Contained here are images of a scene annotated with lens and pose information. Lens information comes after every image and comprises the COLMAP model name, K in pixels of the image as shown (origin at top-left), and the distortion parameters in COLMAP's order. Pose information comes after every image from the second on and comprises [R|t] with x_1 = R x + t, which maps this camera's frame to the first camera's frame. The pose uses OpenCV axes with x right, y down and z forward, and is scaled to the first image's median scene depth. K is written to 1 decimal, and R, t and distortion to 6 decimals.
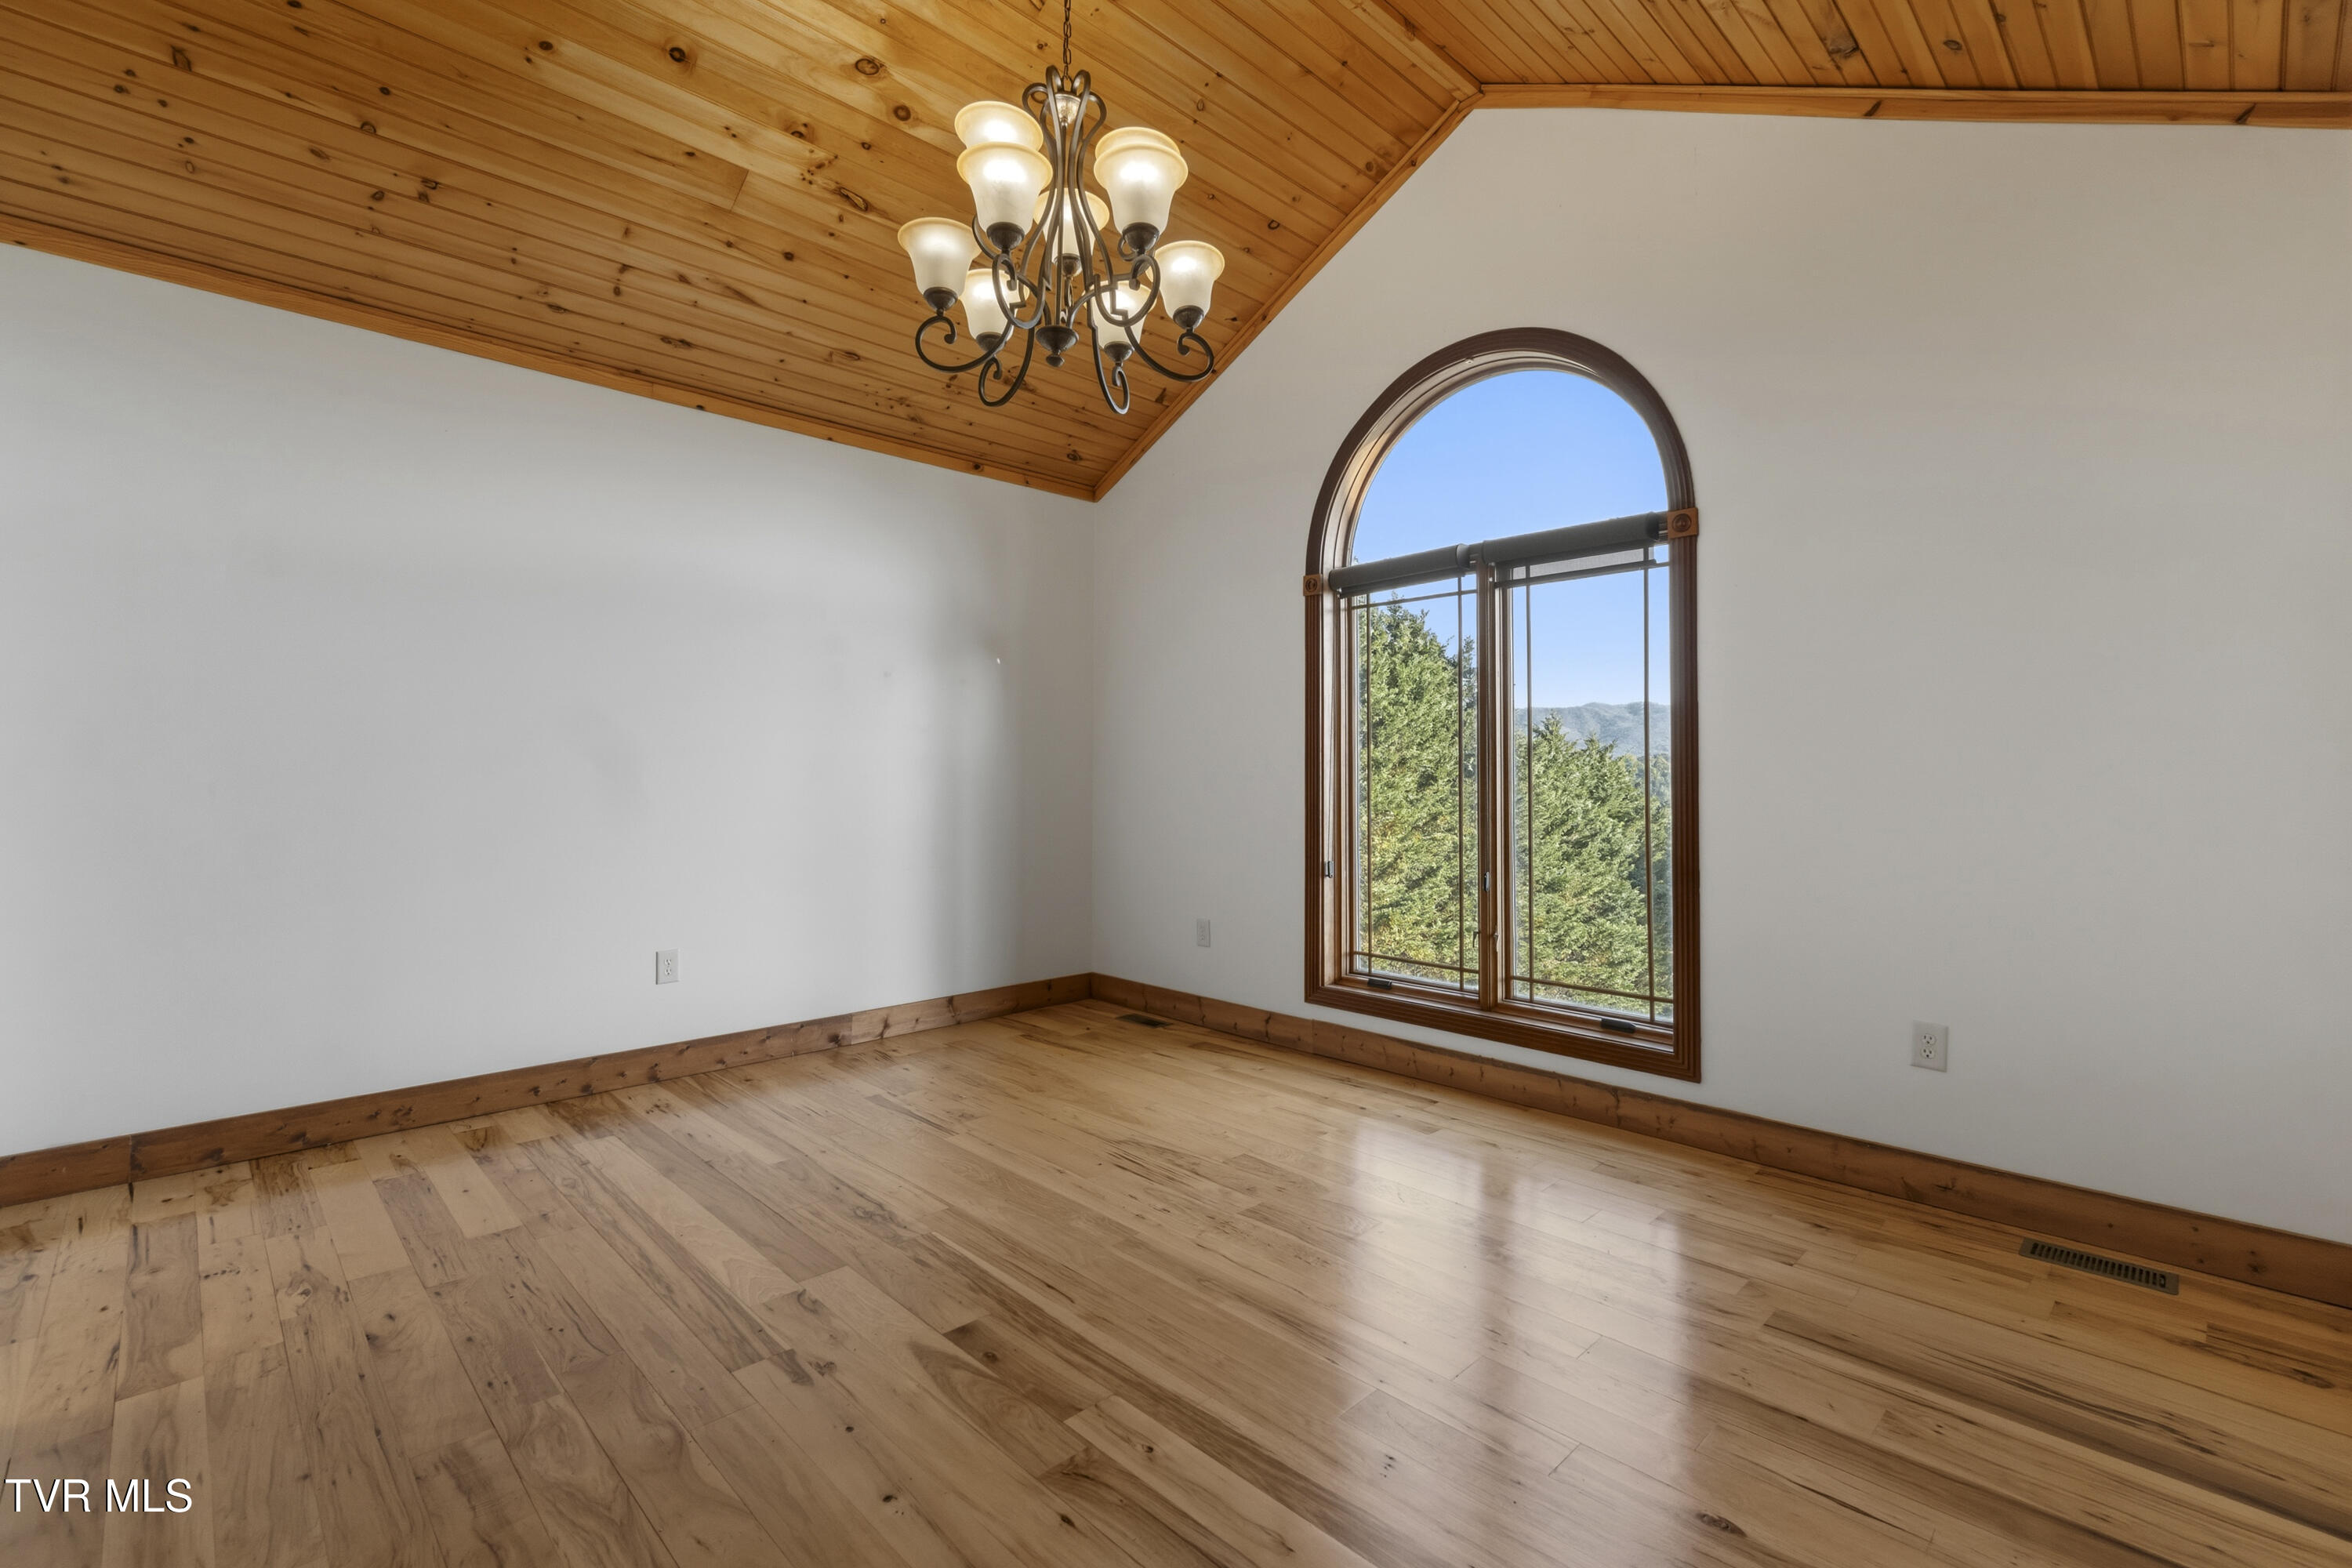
lens RADIAL K [[1027.3, 0, 1176.0], [0, 1027.3, 784.0], [0, 0, 1]] dist [-0.000307, 0.005977]
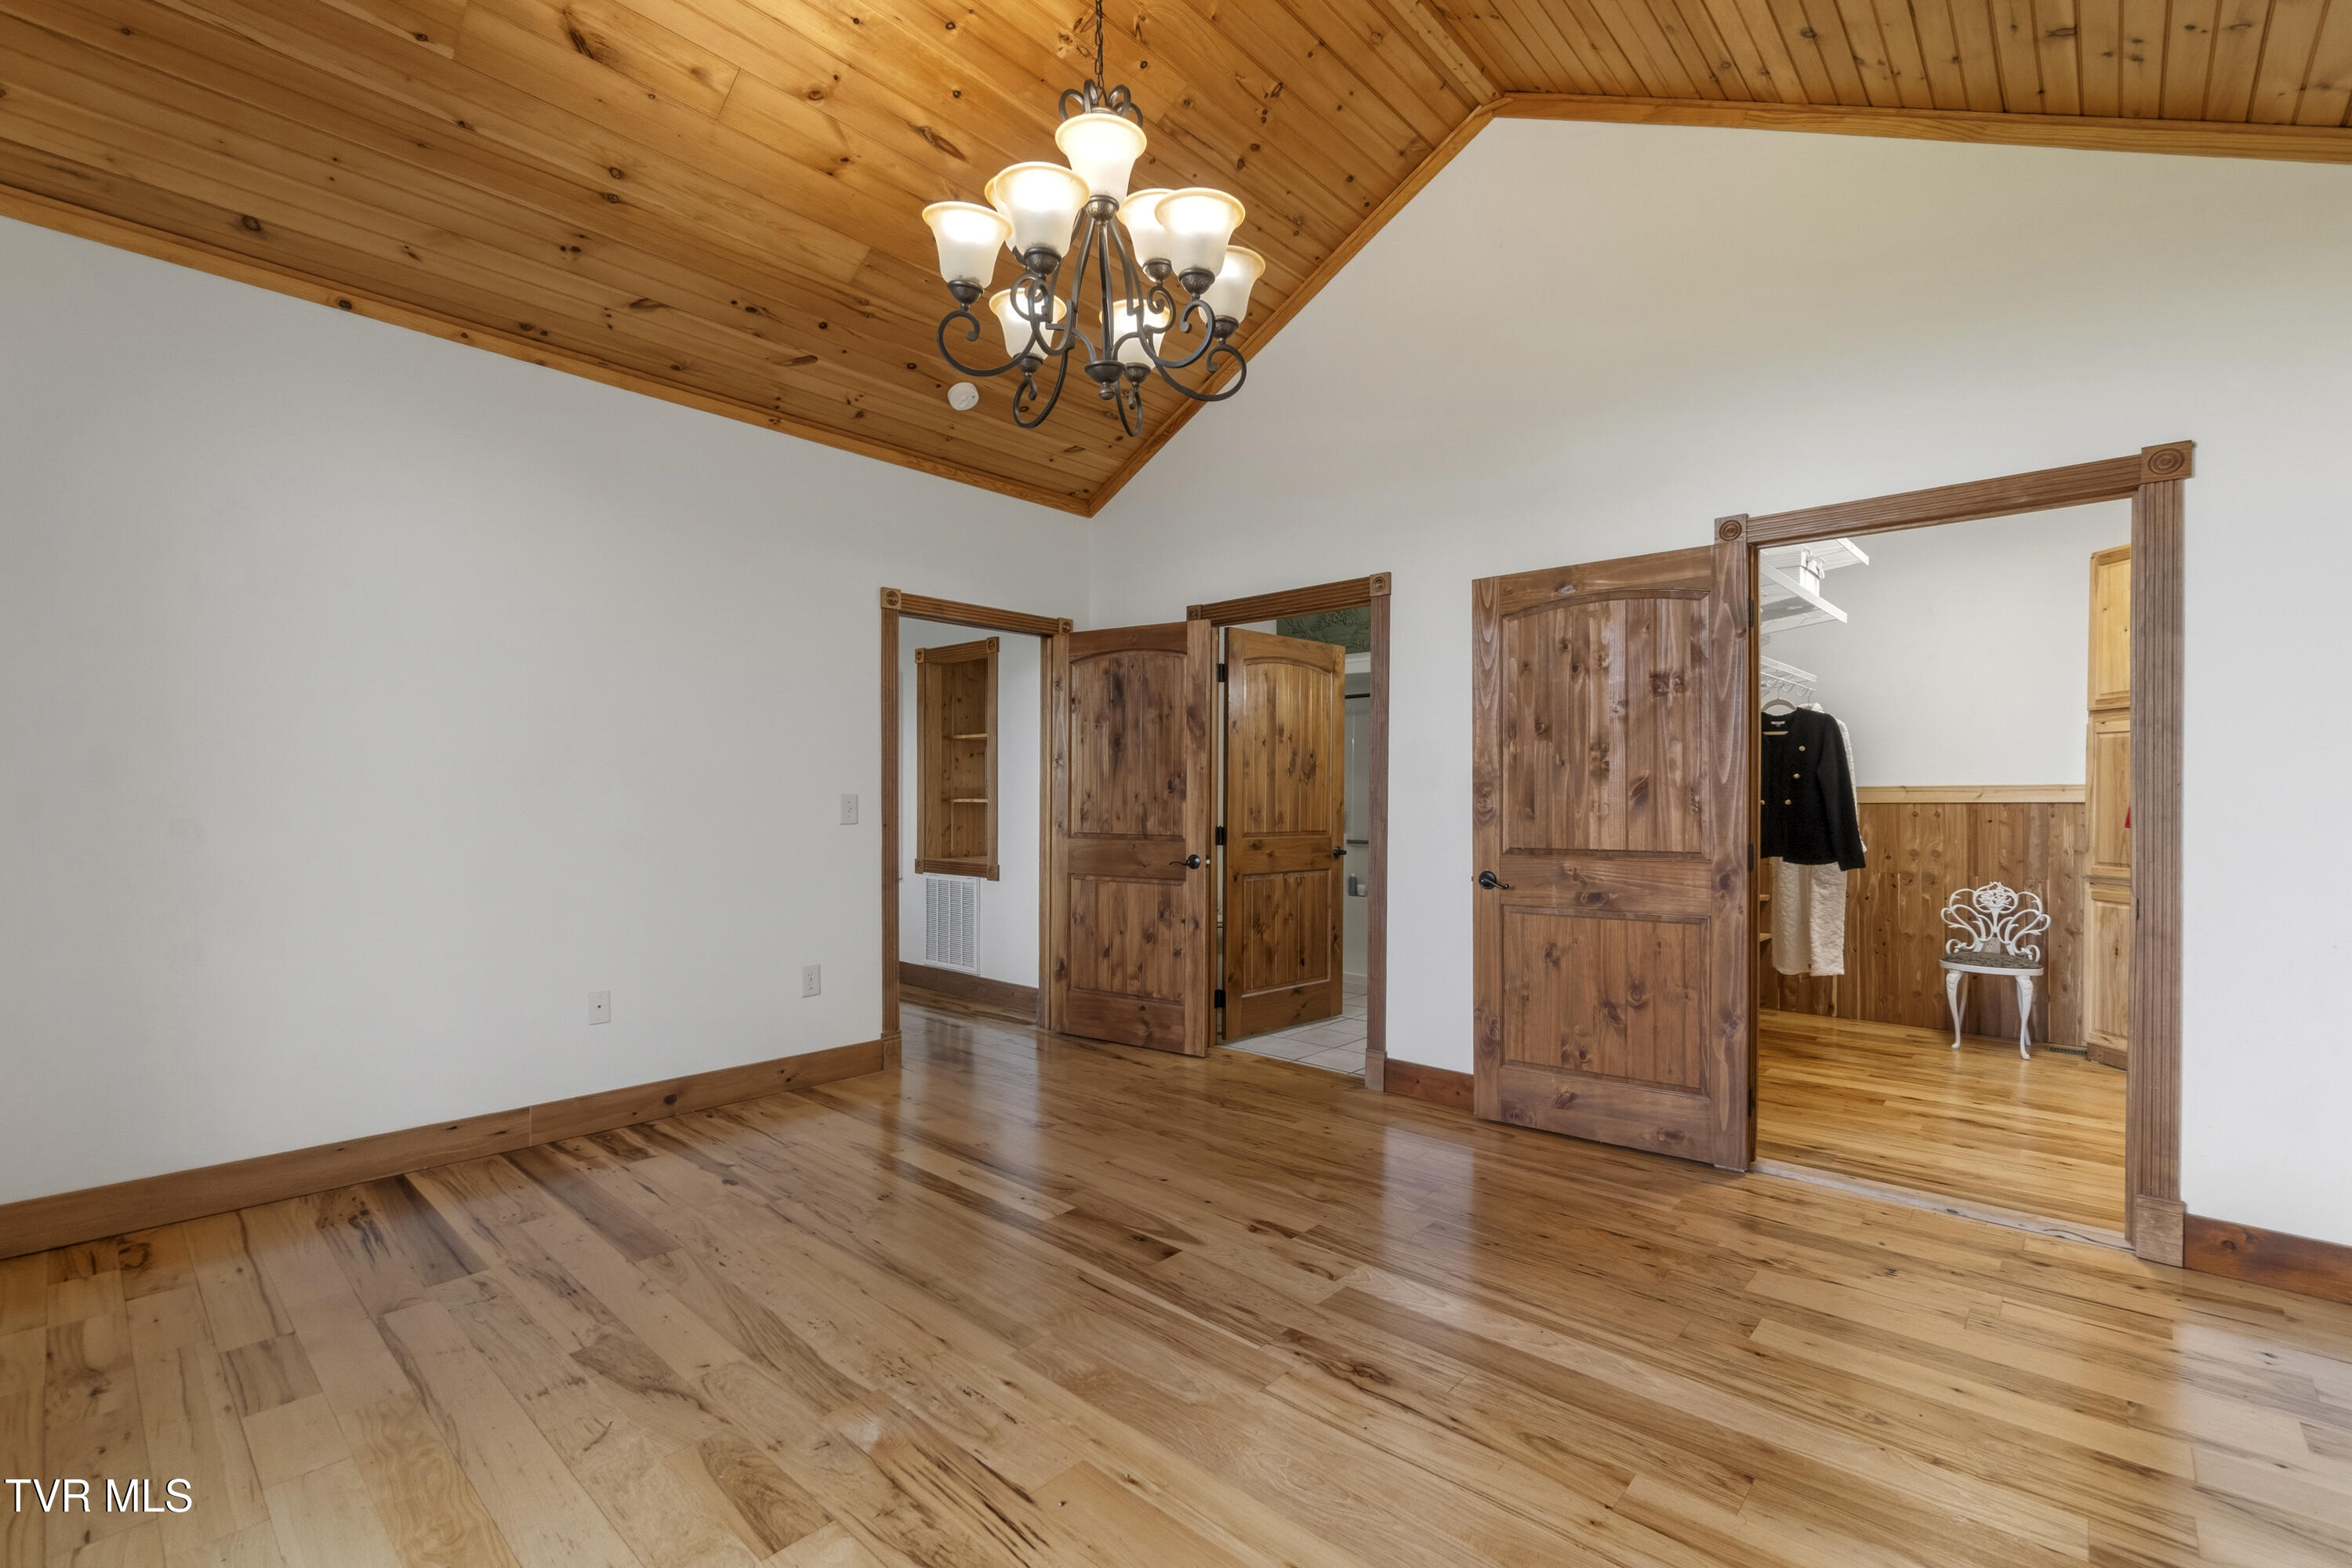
lens RADIAL K [[1027.3, 0, 1176.0], [0, 1027.3, 784.0], [0, 0, 1]] dist [-0.000307, 0.005977]
pose [[-0.998015, -0.008572, -0.062388, -0.125605], [-0.008478, 0.999963, -0.001765, -0.022043], [0.062401, -0.001233, -0.998050, 2.038537]]
